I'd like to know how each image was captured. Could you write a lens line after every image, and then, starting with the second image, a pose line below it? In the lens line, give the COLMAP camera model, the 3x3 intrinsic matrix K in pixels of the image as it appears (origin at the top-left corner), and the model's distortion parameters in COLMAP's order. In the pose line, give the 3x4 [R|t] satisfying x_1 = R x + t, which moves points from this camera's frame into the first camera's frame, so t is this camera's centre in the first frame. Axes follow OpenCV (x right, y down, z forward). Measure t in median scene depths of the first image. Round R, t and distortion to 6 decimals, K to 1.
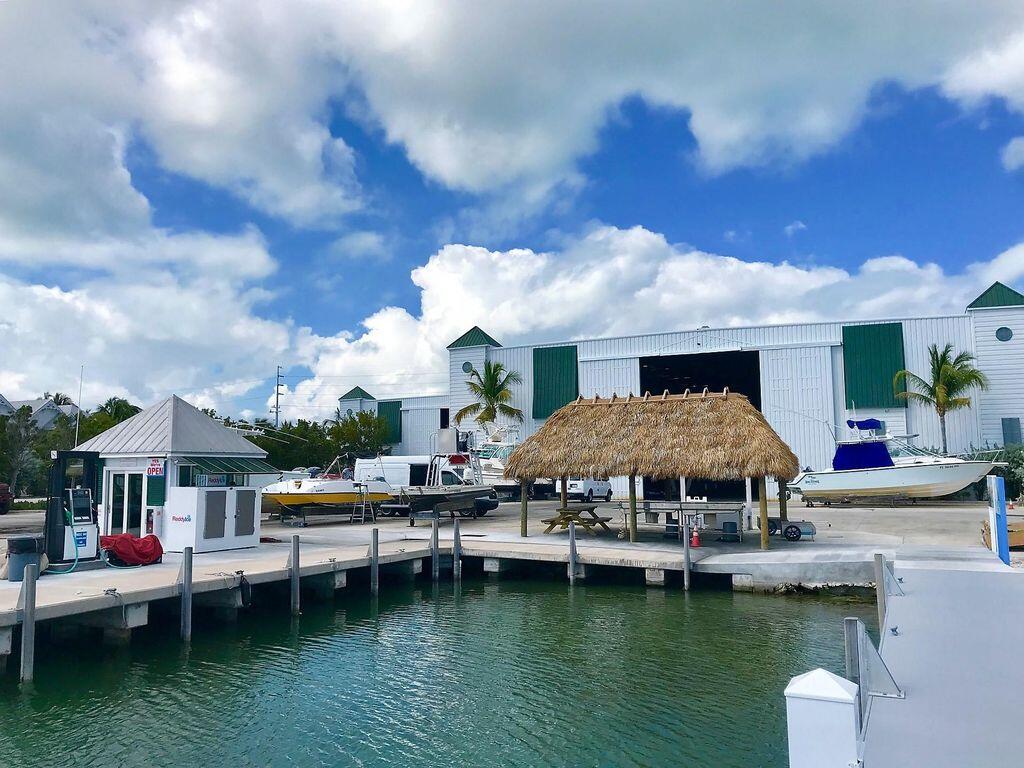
lens RADIAL K [[833.6, 0, 512.0], [0, 833.6, 384.0], [0, 0, 1]] dist [0.002026, -0.055331]
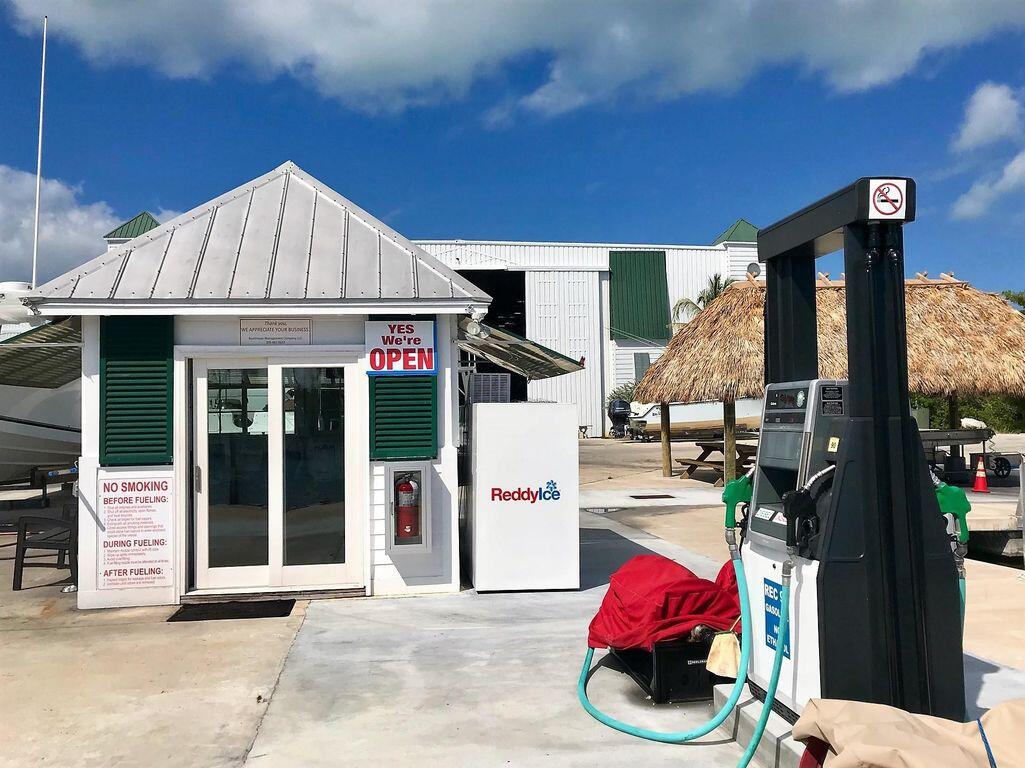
lens RADIAL K [[848.3, 0, 512.5], [0, 848.3, 384.0], [0, 0, 1]] dist [0.001320, -0.001169]
pose [[0.832385, 0.005560, 0.554170, -0.195835], [-0.040238, 0.997917, 0.050428, 0.032378], [-0.552735, -0.064274, 0.830875, 0.233397]]
